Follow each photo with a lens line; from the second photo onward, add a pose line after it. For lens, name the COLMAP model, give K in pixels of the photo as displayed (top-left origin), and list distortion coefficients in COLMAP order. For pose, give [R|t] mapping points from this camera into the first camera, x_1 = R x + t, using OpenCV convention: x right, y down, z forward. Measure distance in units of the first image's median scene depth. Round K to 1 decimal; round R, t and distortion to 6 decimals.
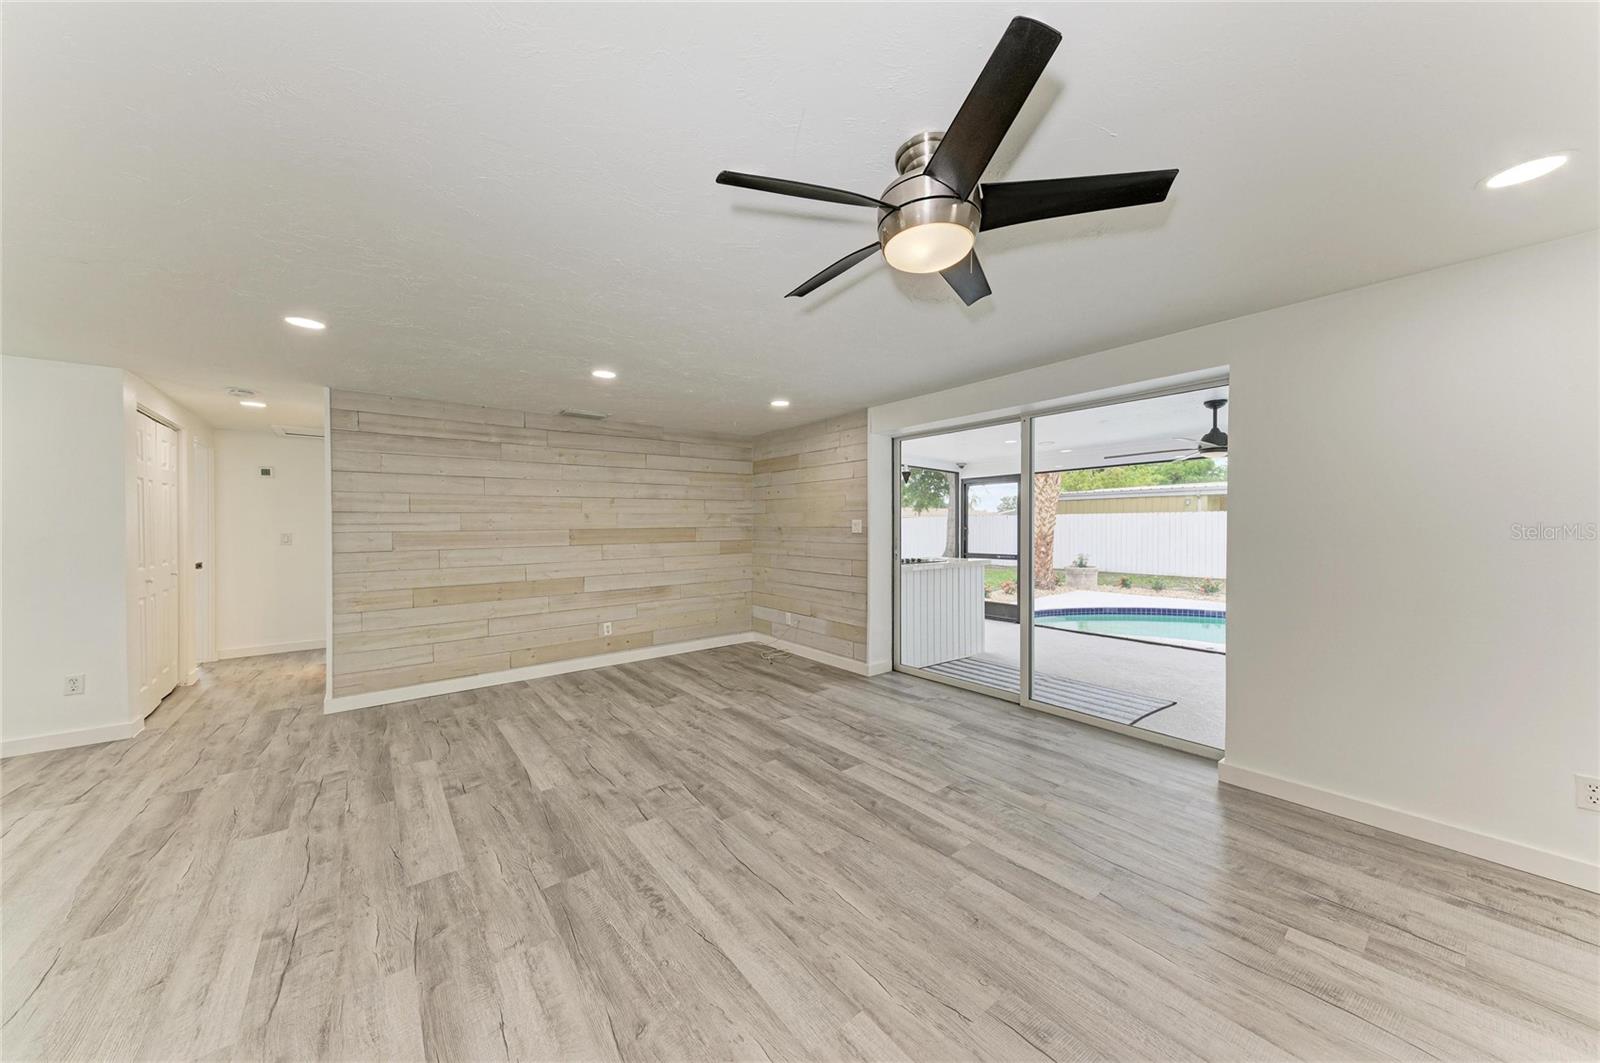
lens RADIAL K [[539.4, 0, 806.3], [0, 539.4, 532.1], [0, 0, 1]] dist [0.020460, -0.003823]
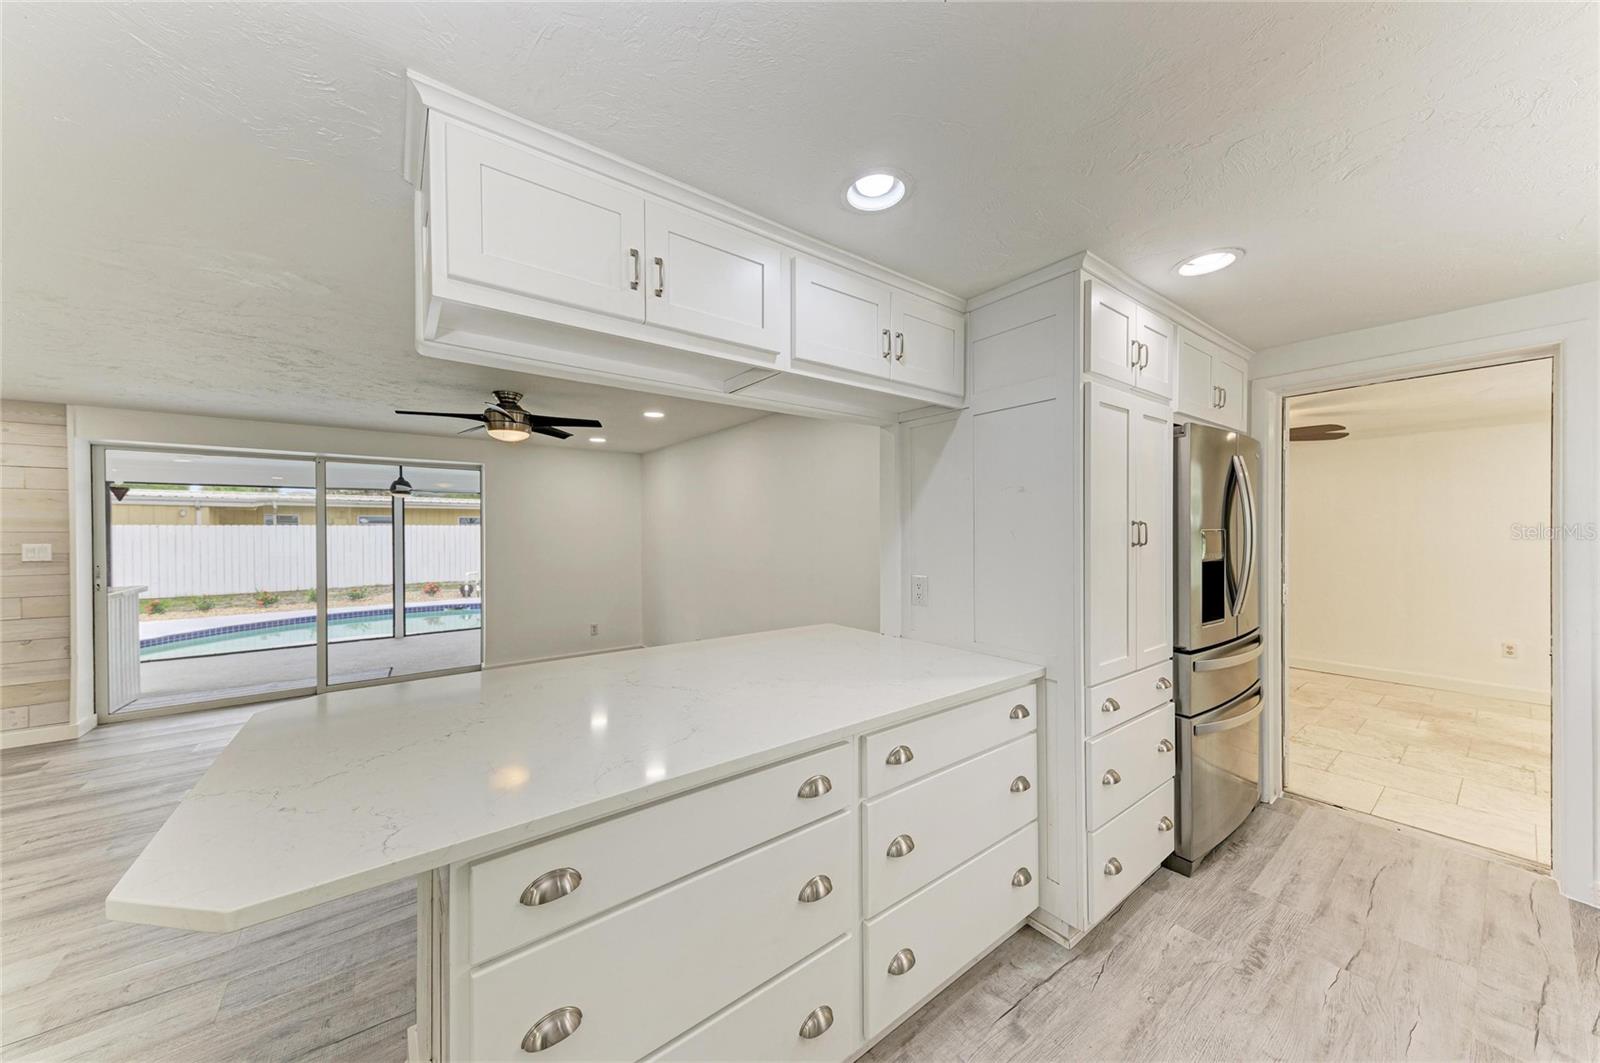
lens RADIAL K [[539.4, 0, 804.0], [0, 539.4, 530.9], [0, 0, 1]] dist [0.020460, -0.003823]
pose [[0.025841, 0.005158, 0.999653, -0.950138], [0.015493, 0.999865, -0.005560, -0.029291], [-0.999546, 0.015632, 0.025758, -0.151647]]
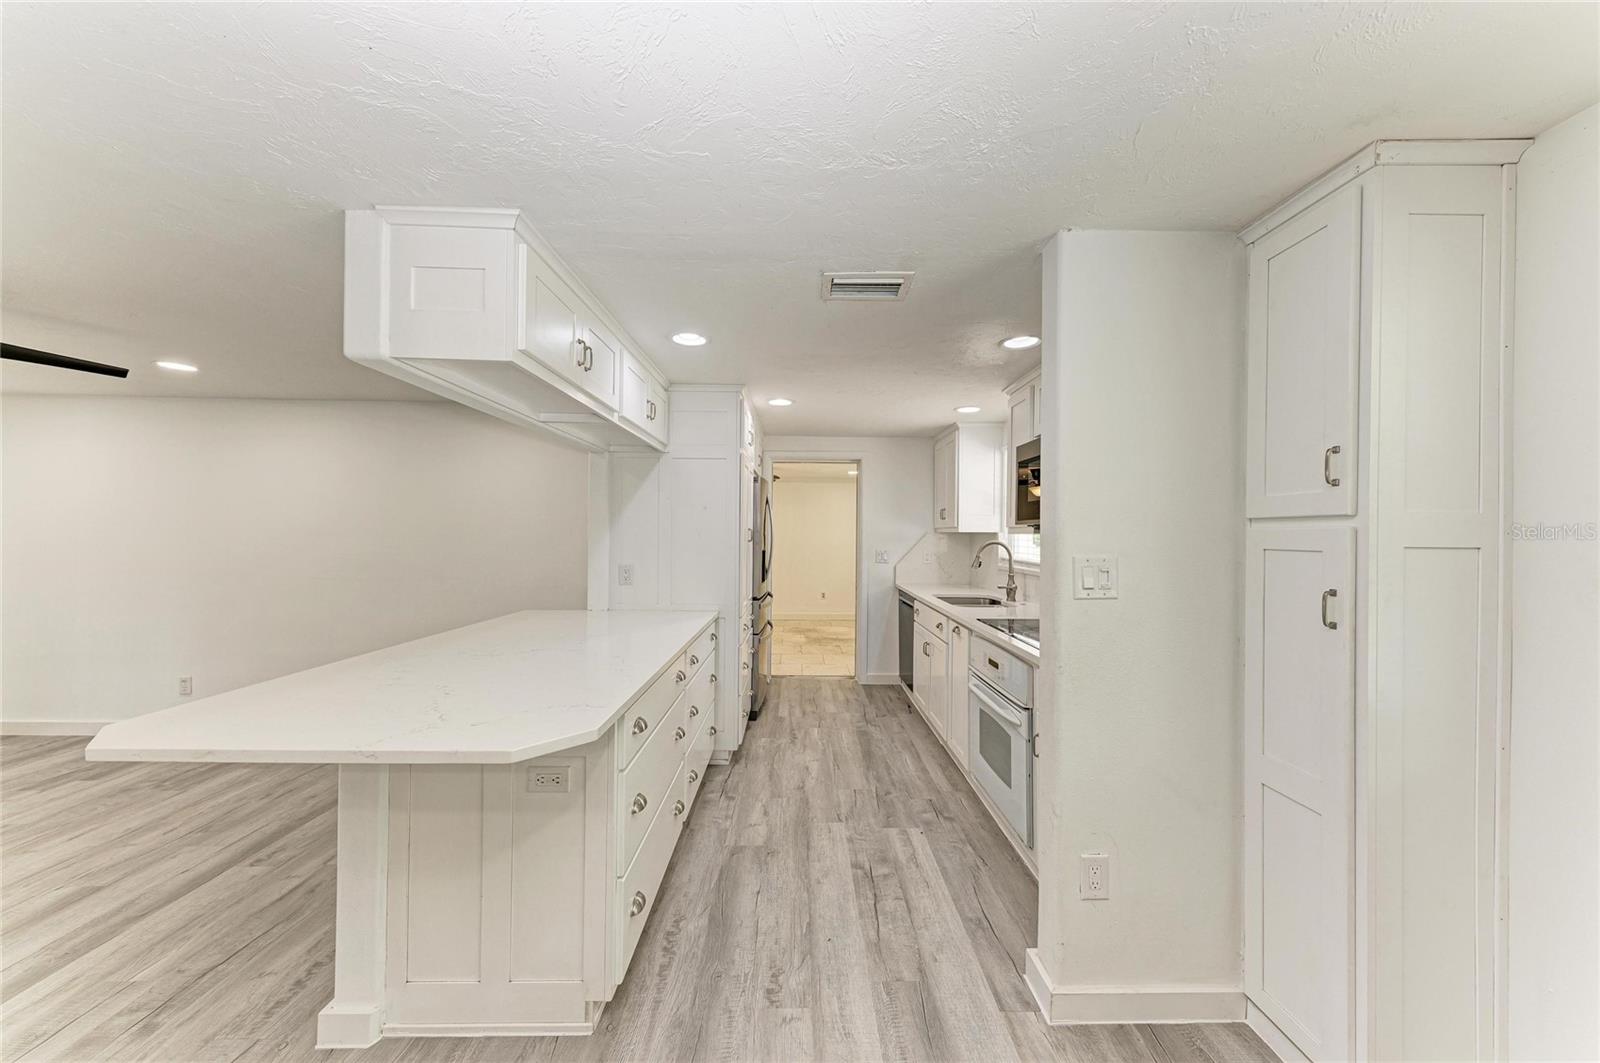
lens RADIAL K [[539.4, 0, 805.9], [0, 539.4, 530.5], [0, 0, 1]] dist [0.020460, -0.003823]
pose [[-0.789063, 0.001176, 0.614311, -1.109900], [0.000923, 0.999999, -0.000729, -0.032844], [-0.614311, -0.000008, -0.789064, 0.300442]]
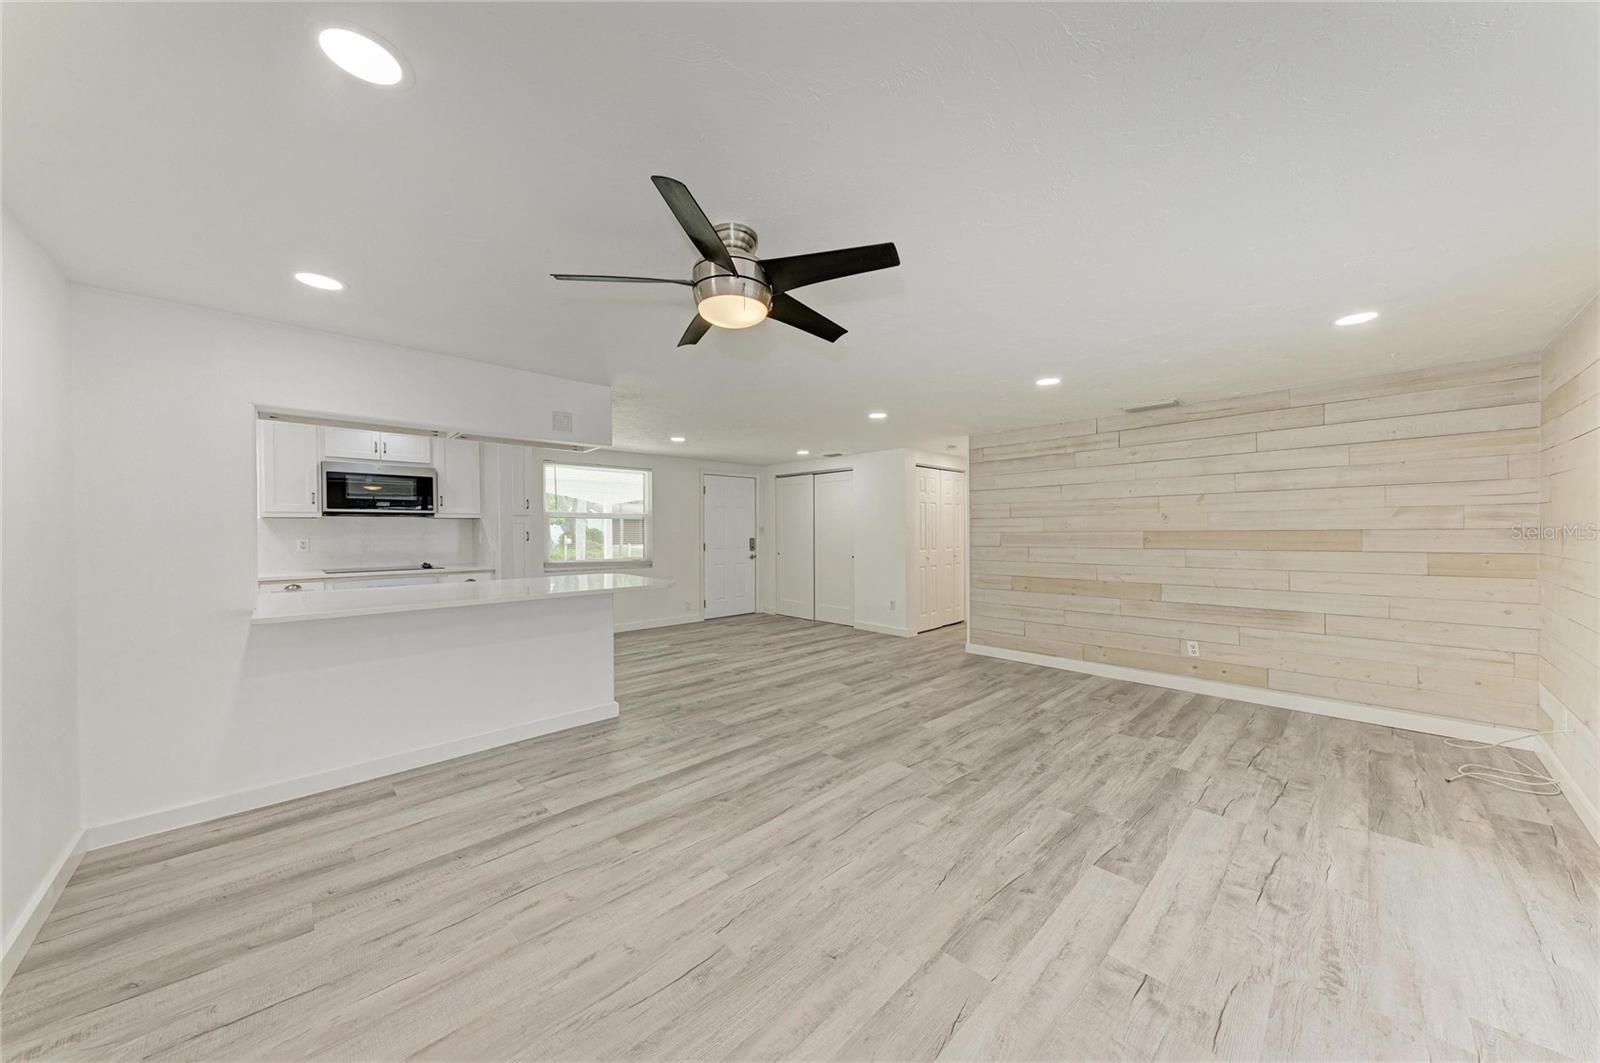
lens RADIAL K [[539.4, 0, 791.1], [0, 539.4, 527.1], [0, 0, 1]] dist [0.020460, -0.003823]
pose [[0.079430, -0.000713, -0.996840, 0.666109], [-0.007746, 0.999969, -0.001333, -0.009154], [0.996810, 0.007827, 0.079422, 0.460071]]
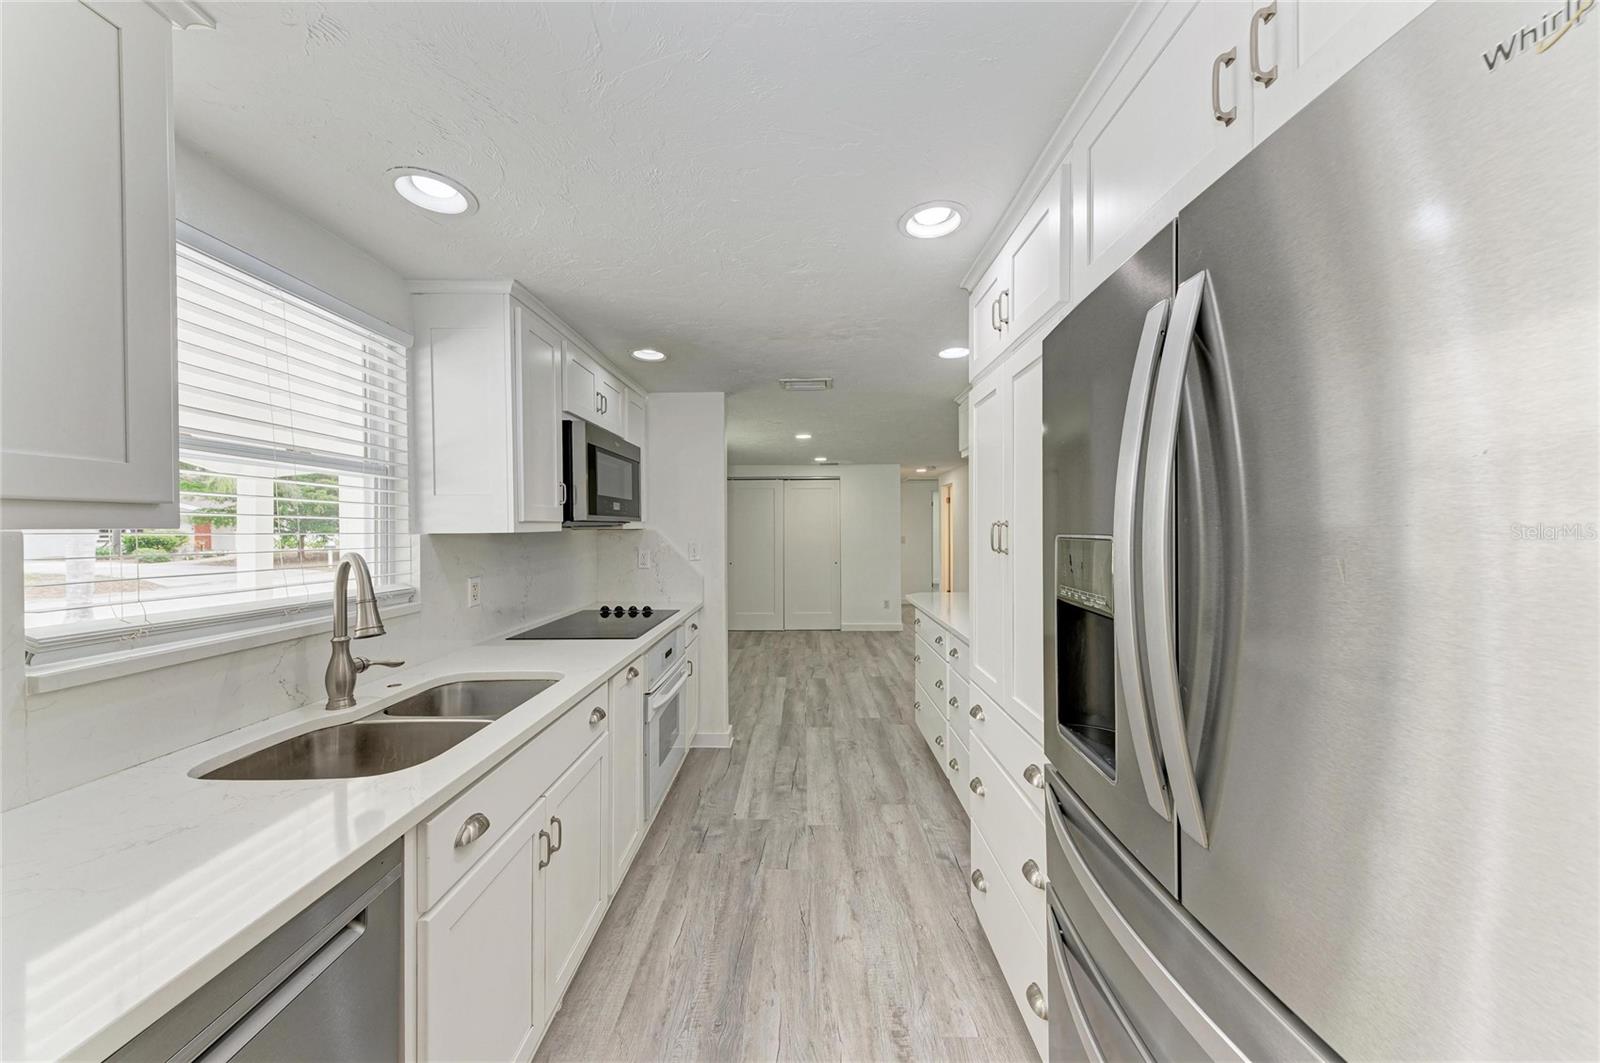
lens RADIAL K [[539.4, 0, 801.7], [0, 539.4, 529.7], [0, 0, 1]] dist [0.020460, -0.003823]
pose [[0.774841, 0.000111, -0.632156, -0.168872], [-0.002269, 0.999994, -0.002605, -0.027530], [0.632152, 0.003453, 0.774837, -0.984782]]
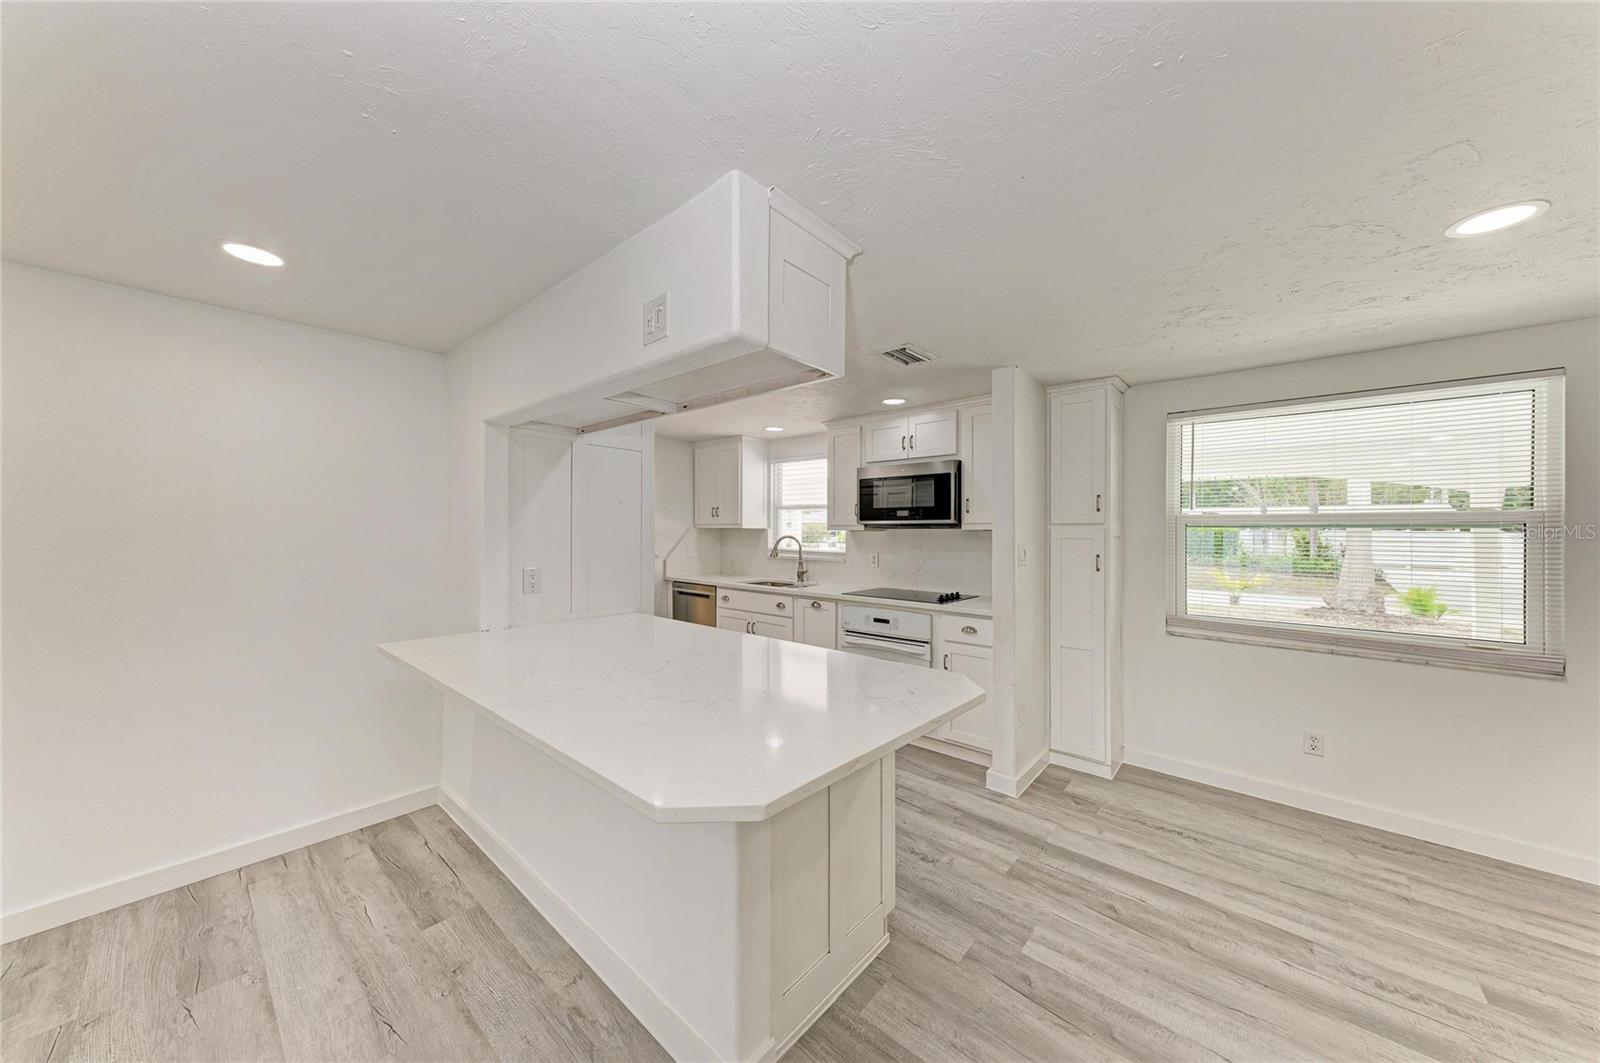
lens RADIAL K [[539.4, 0, 803.3], [0, 539.4, 538.2], [0, 0, 1]] dist [0.020460, -0.003823]
pose [[-0.983405, -0.001069, -0.181423, -0.485651], [-0.005282, 0.999727, 0.022741, -0.037302], [0.181349, 0.023322, -0.983142, 0.578571]]
